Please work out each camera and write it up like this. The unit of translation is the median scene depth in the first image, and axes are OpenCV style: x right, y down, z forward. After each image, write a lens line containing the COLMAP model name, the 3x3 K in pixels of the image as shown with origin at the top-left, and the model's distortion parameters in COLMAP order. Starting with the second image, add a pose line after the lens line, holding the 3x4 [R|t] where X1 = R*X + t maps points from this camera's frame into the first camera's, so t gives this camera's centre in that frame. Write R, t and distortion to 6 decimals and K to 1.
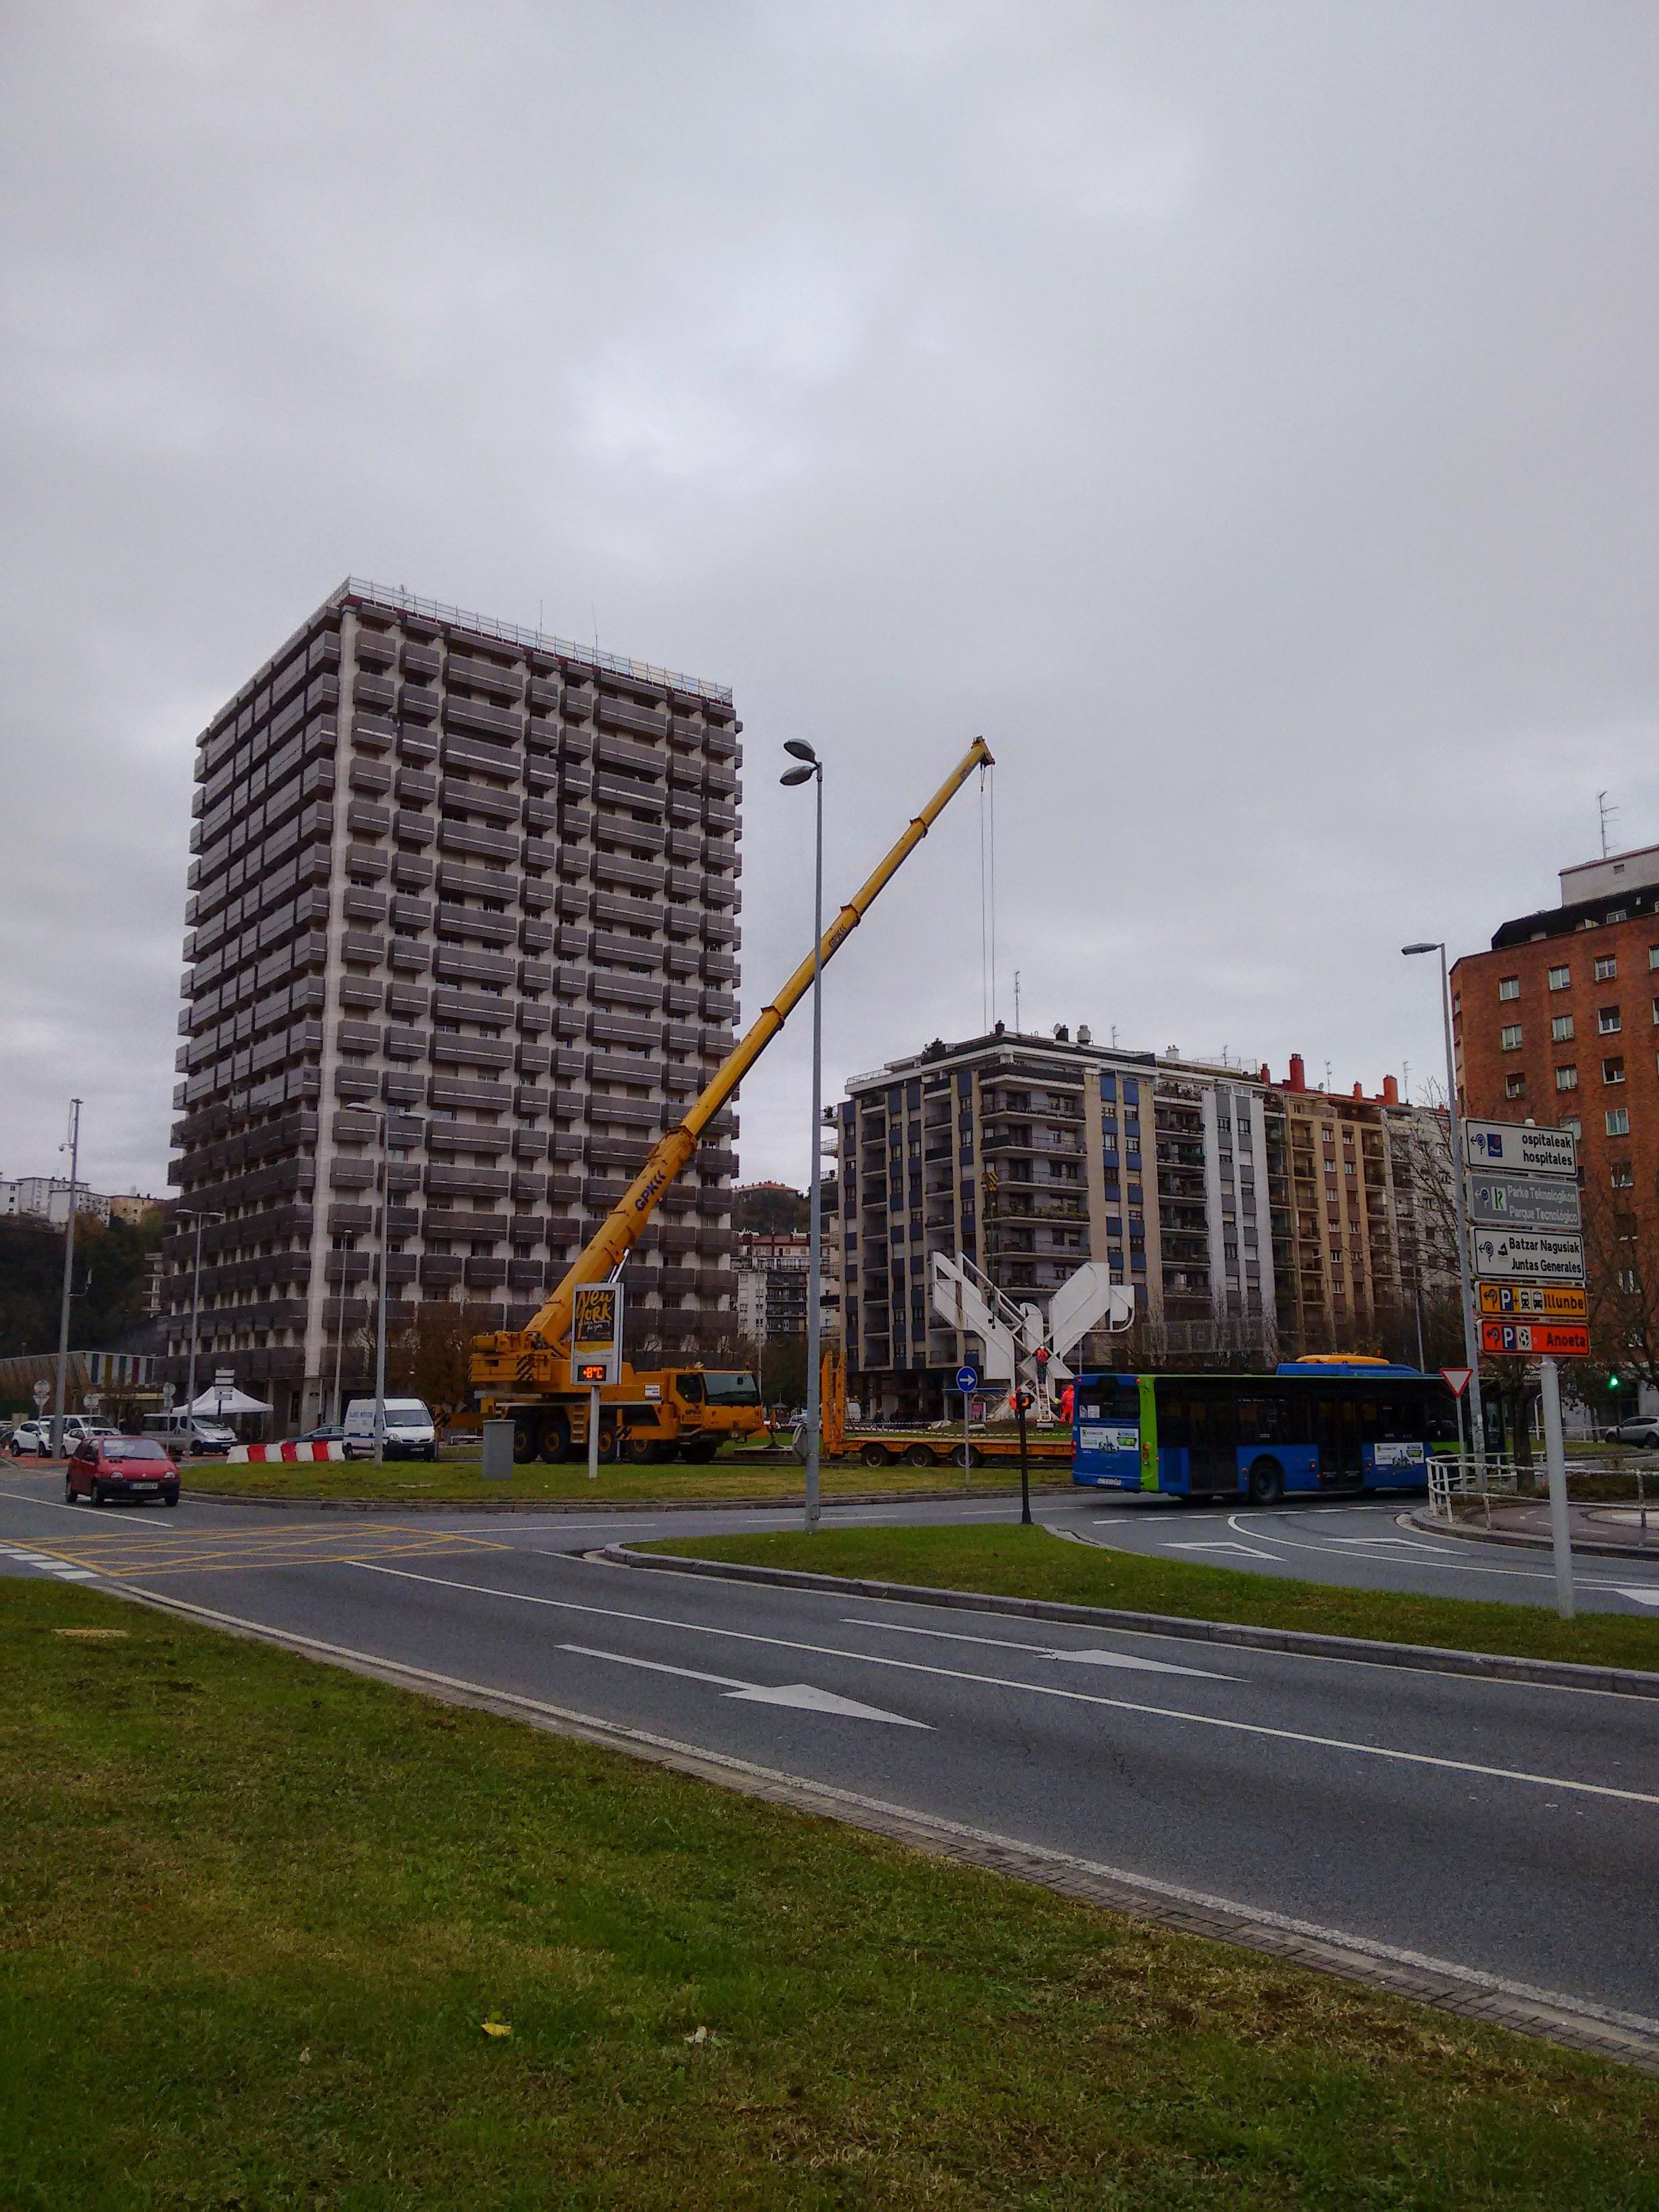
lens RADIAL K [[1721.2, 0, 865.2], [0, 1721.2, 1112.2], [0, 0, 1]] dist [0.080961, -0.120588]
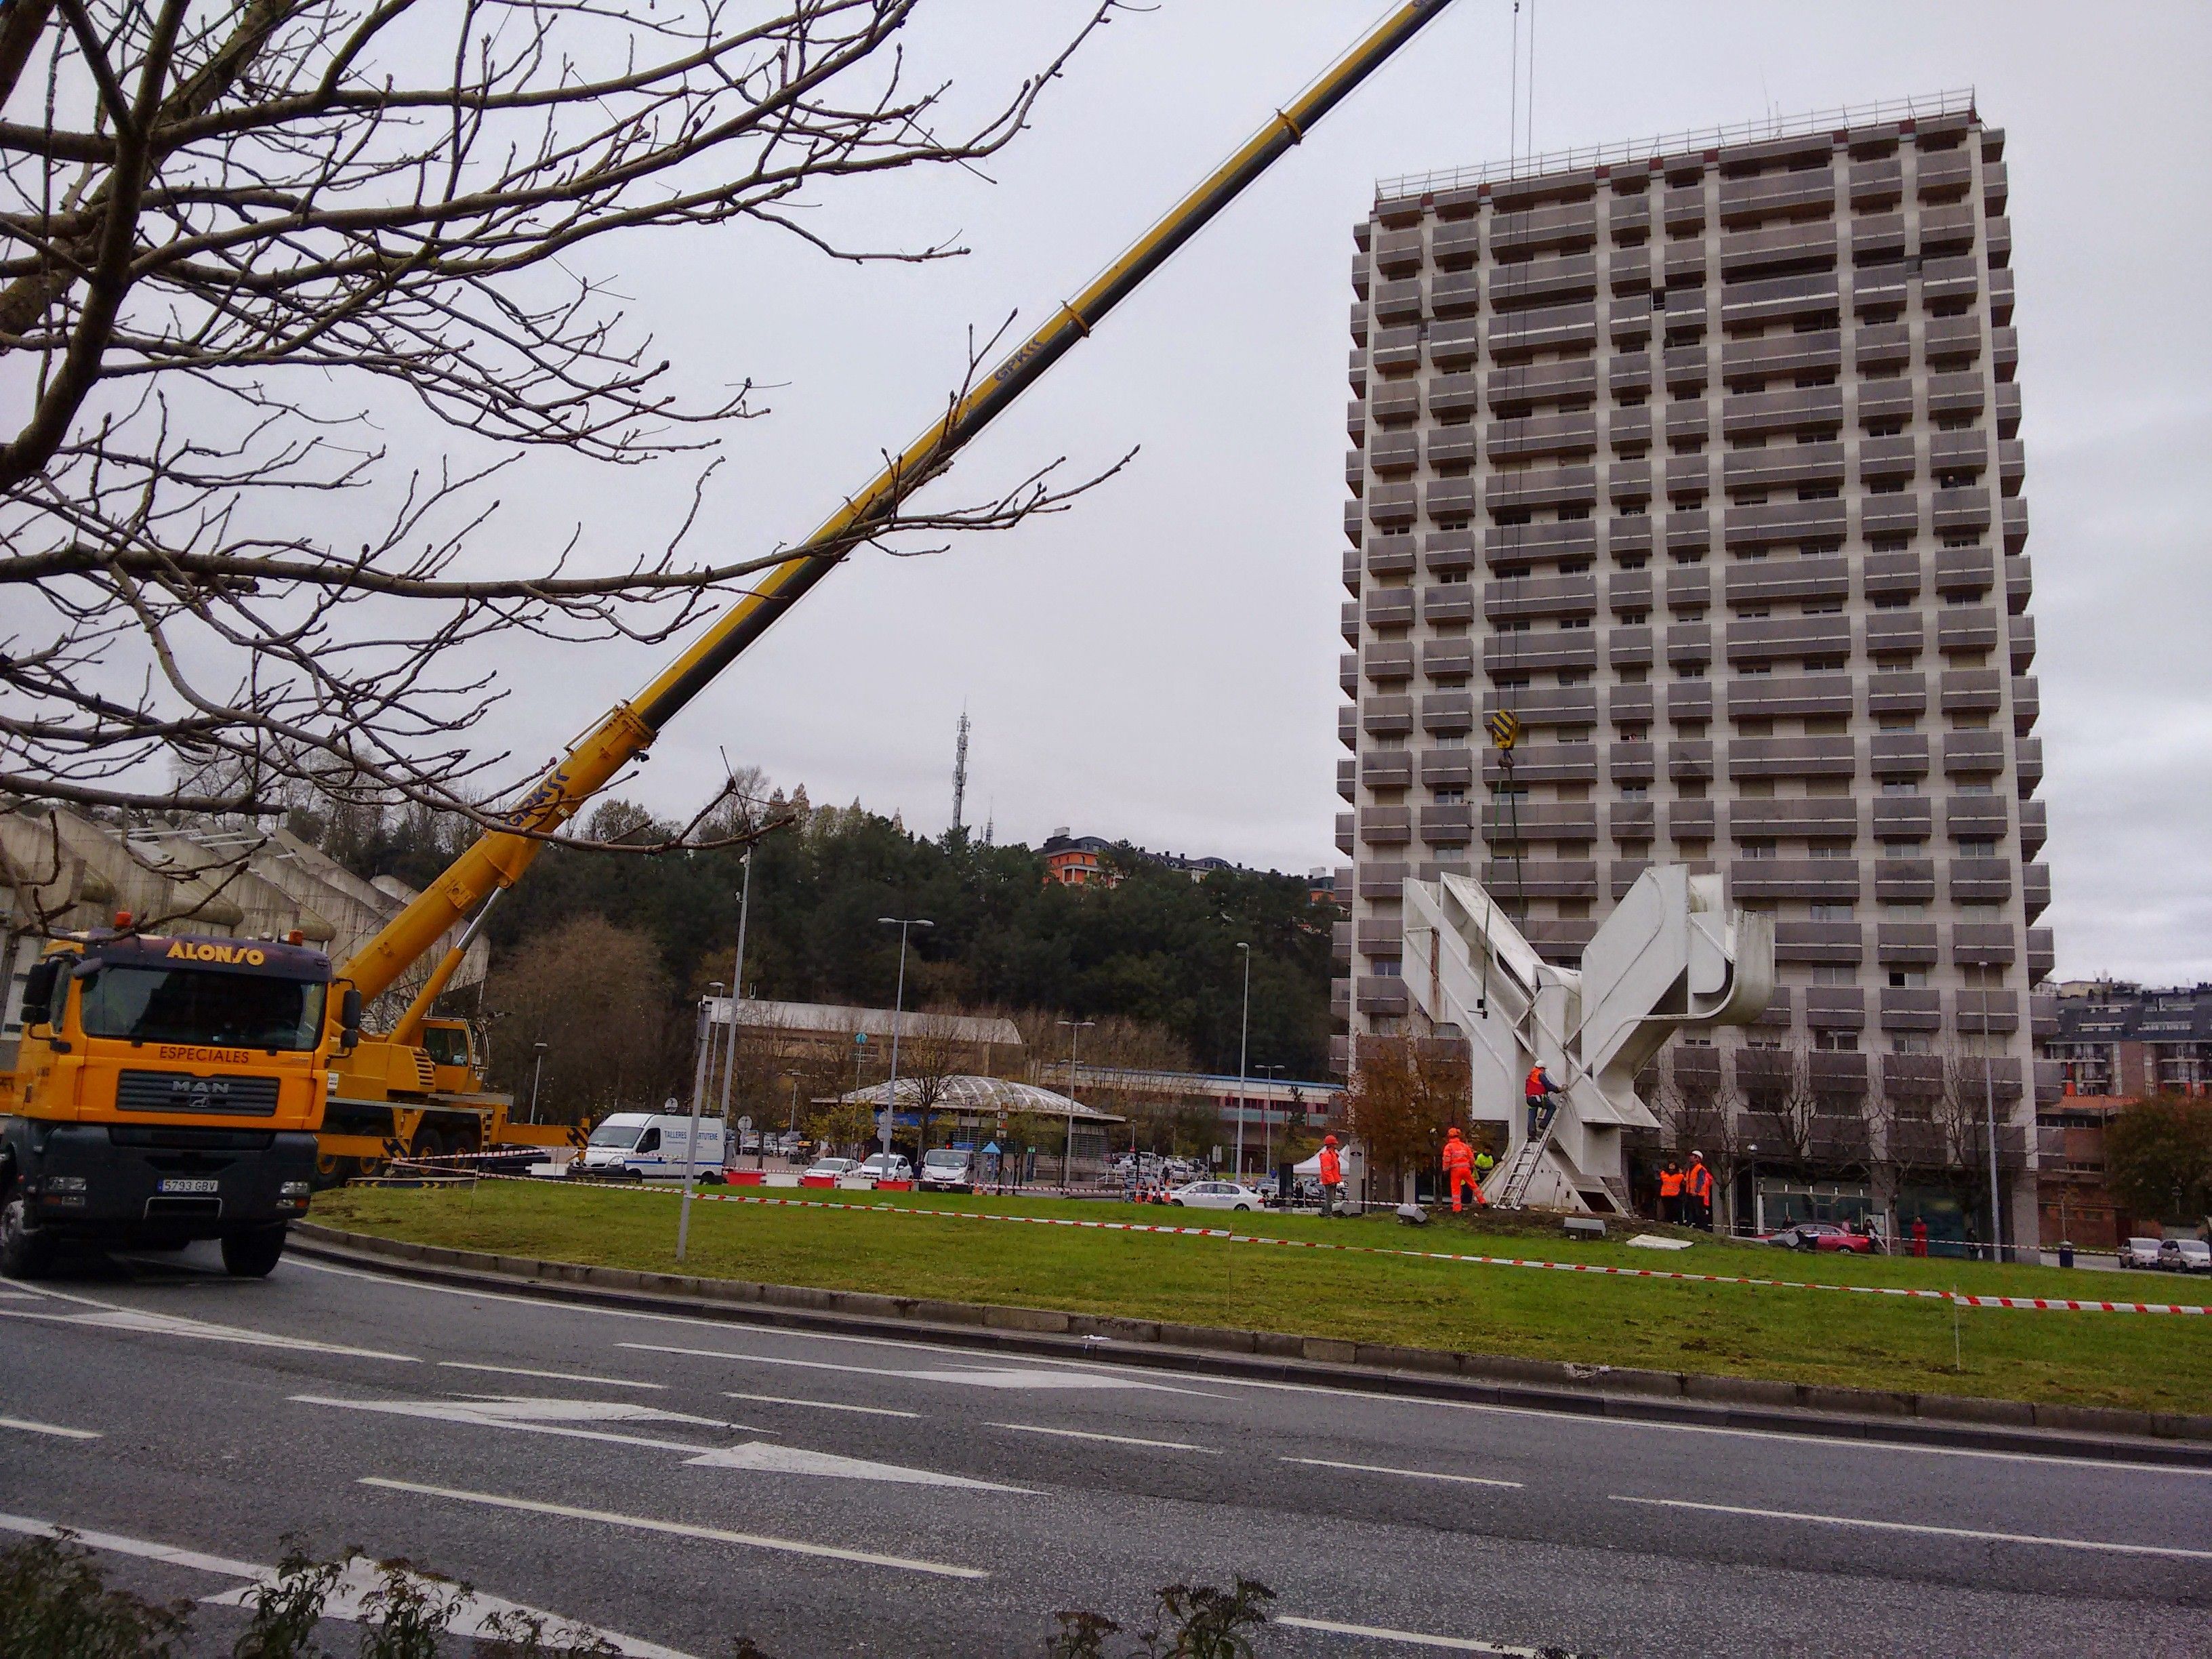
lens RADIAL K [[1721.2, 0, 1076.8], [0, 1721.2, 818.9], [0, 0, 1]] dist [0.080961, -0.120588]
pose [[0.518570, -0.129247, -0.845210, 0.293724], [0.077634, 0.991544, -0.103993, 0.073715], [0.851503, -0.011689, 0.524219, 0.423461]]
